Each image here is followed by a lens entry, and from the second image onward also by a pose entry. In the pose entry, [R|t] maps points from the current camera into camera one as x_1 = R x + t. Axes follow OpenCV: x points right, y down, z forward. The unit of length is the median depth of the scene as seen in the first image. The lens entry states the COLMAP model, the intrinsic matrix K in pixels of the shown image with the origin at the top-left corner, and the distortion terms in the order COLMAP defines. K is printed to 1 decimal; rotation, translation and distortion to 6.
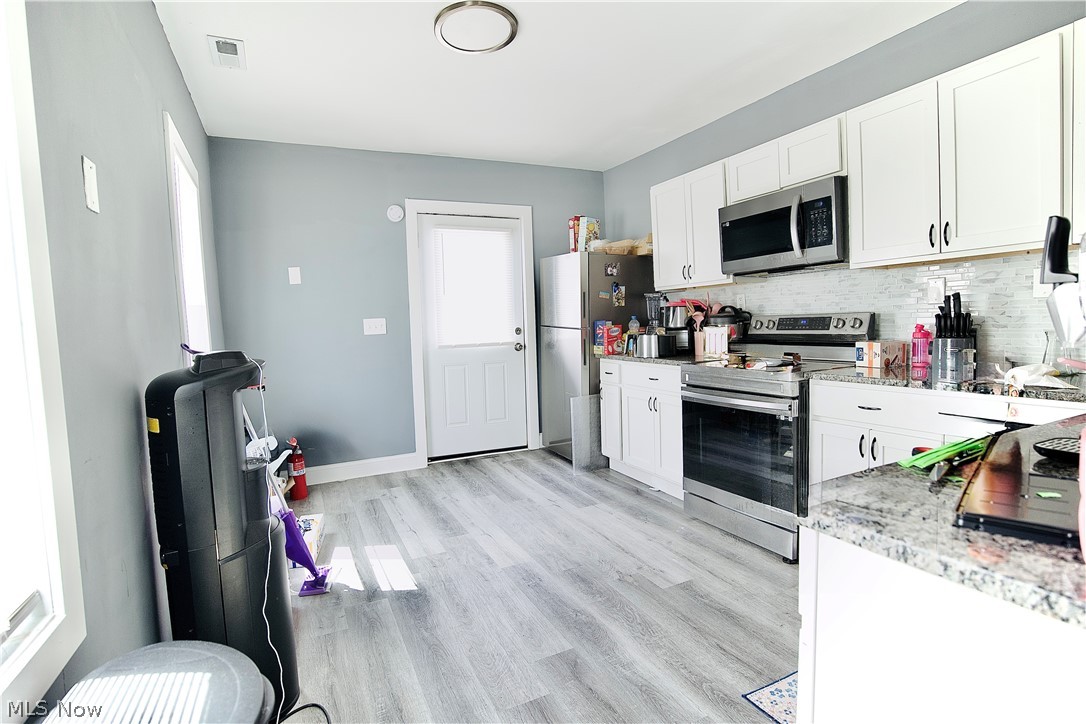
lens RADIAL K [[527.2, 0, 543.0], [0, 527.2, 362.0], [0, 0, 1]] dist [-0.056439, 0.012192]
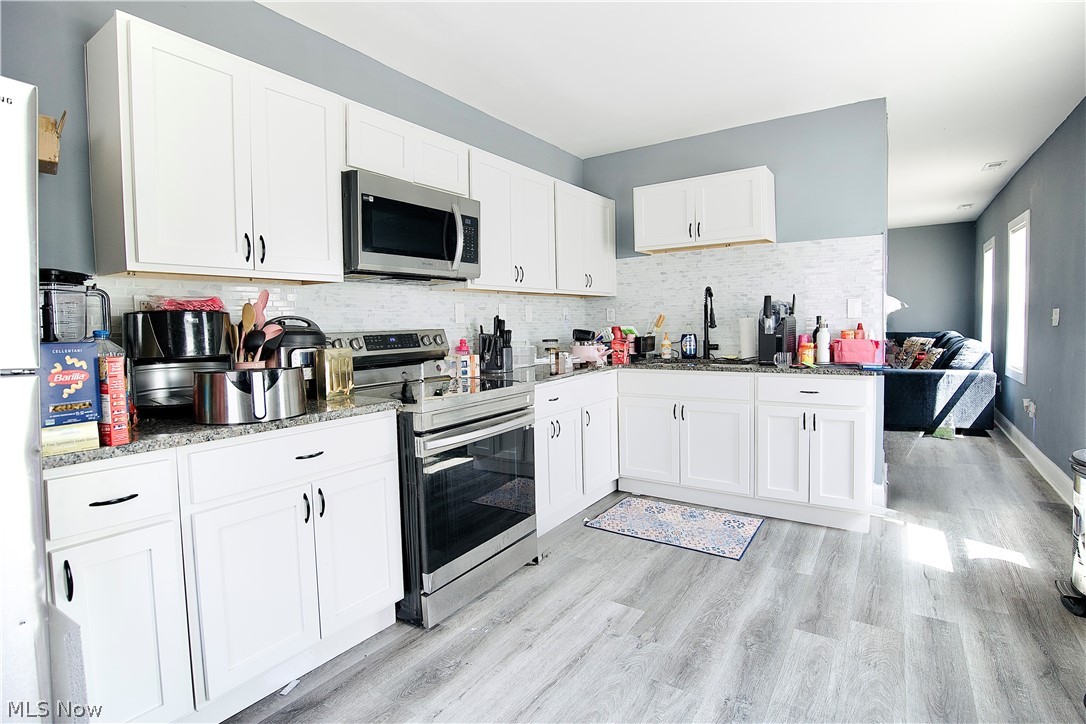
lens RADIAL K [[527.2, 0, 543.0], [0, 527.2, 362.0], [0, 0, 1]] dist [-0.056439, 0.012192]
pose [[-0.501752, -0.013217, 0.864911, -0.415482], [0.105974, 0.991412, 0.076627, -0.088826], [-0.858495, 0.130106, -0.496042, 1.345486]]
